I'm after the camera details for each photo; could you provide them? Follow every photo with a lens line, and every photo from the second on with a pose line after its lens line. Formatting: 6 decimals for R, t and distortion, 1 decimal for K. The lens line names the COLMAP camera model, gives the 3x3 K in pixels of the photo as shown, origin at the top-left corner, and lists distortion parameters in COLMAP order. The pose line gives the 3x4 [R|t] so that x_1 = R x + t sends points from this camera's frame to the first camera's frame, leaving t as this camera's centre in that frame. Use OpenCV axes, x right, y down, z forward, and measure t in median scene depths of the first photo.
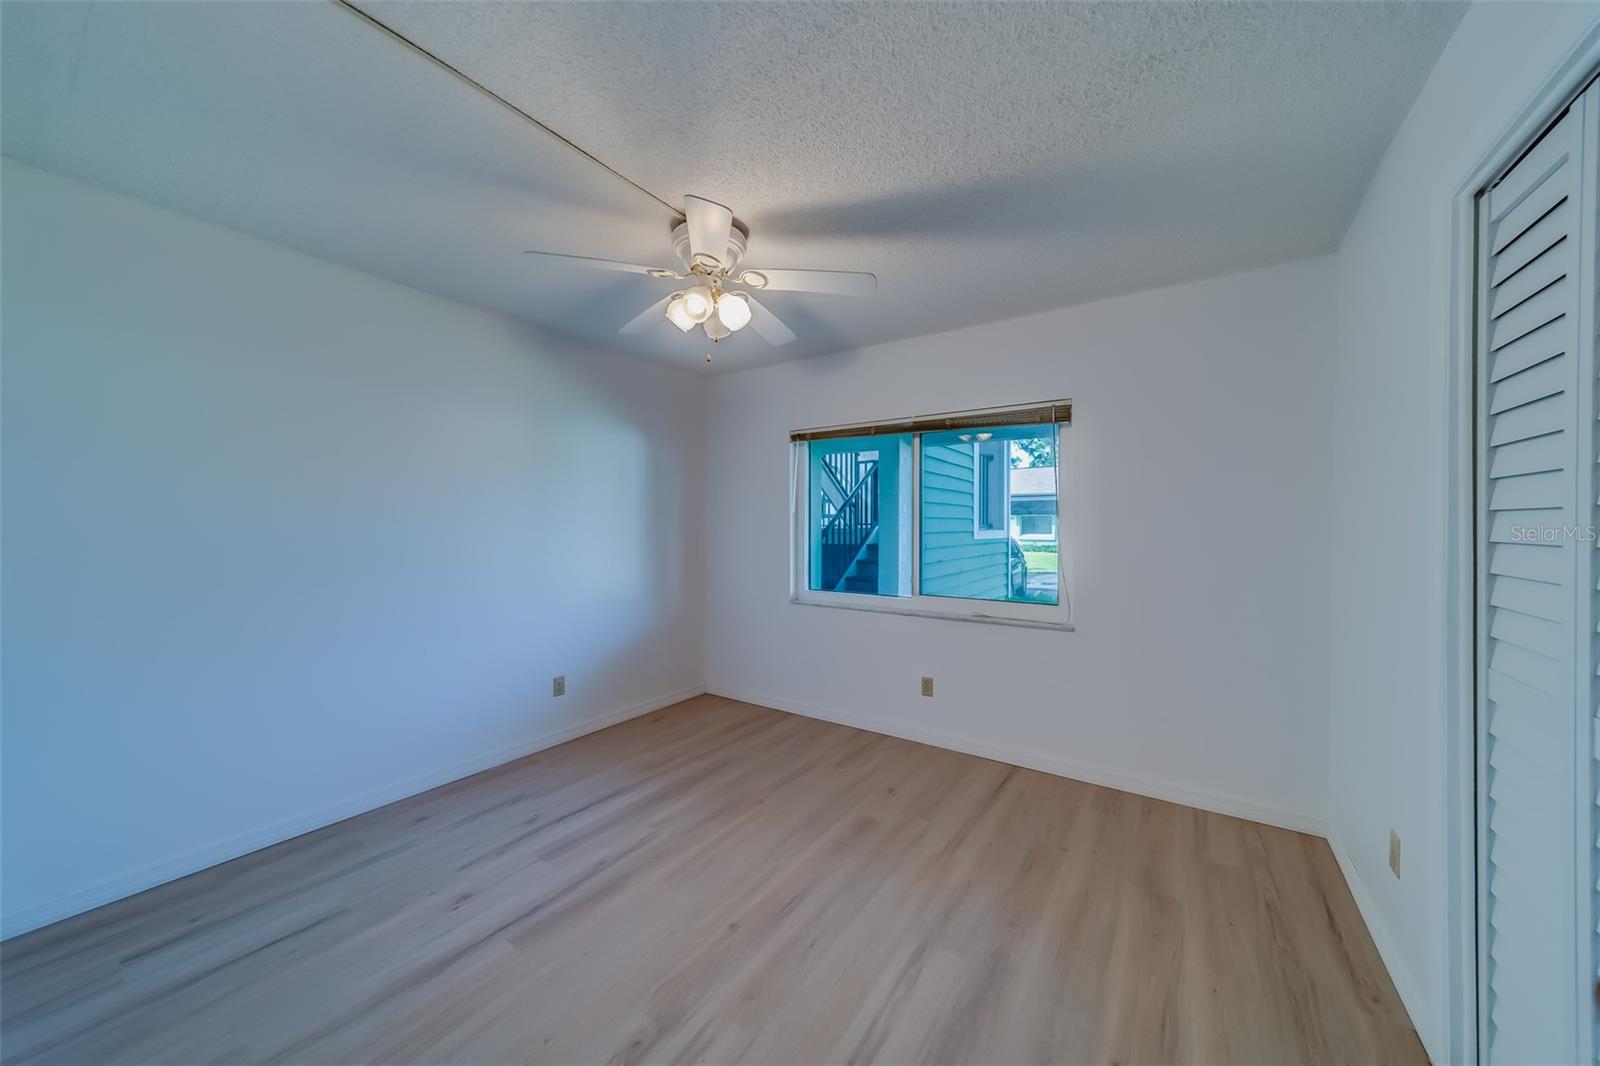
lens RADIAL K [[573.1, 0, 800.0], [0, 573.1, 533.0], [0, 0, 1]] dist [0.007173, -0.000315]
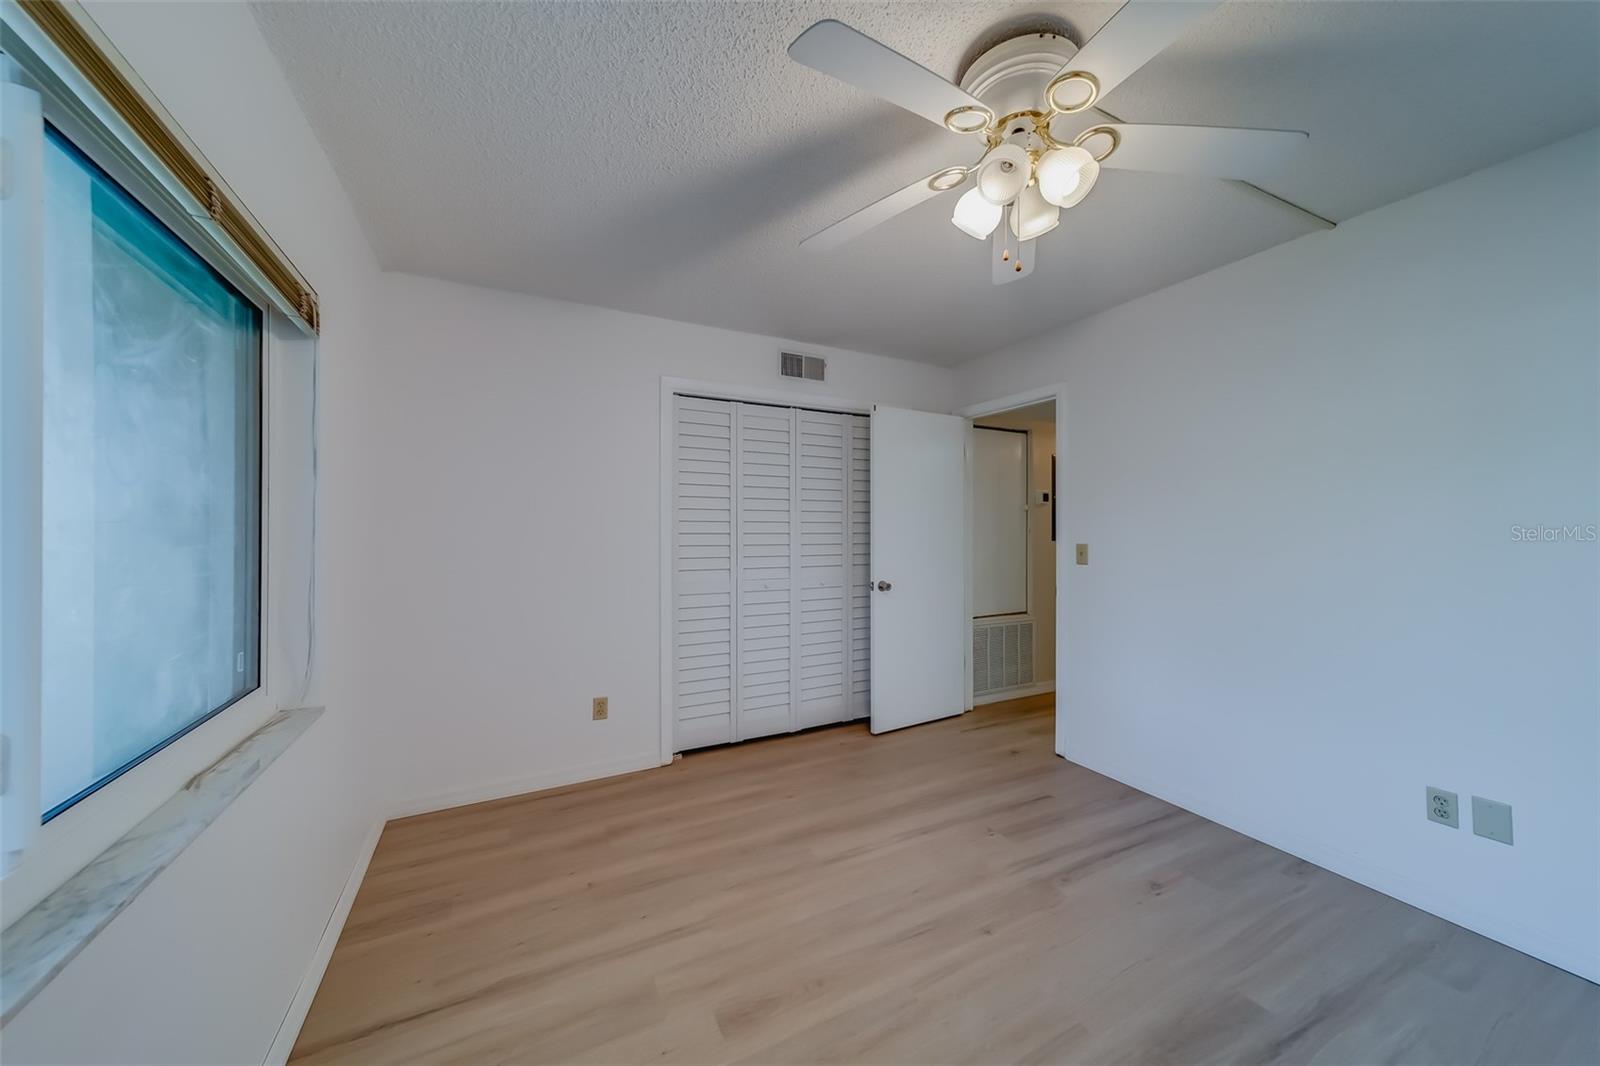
lens RADIAL K [[573.1, 0, 800.0], [0, 573.1, 533.0], [0, 0, 1]] dist [0.007173, -0.000315]
pose [[-0.886841, -0.000985, 0.462073, -0.254944], [0.006725, 0.999864, 0.015037, -0.000144], [-0.462026, 0.016443, -0.886714, 1.790832]]
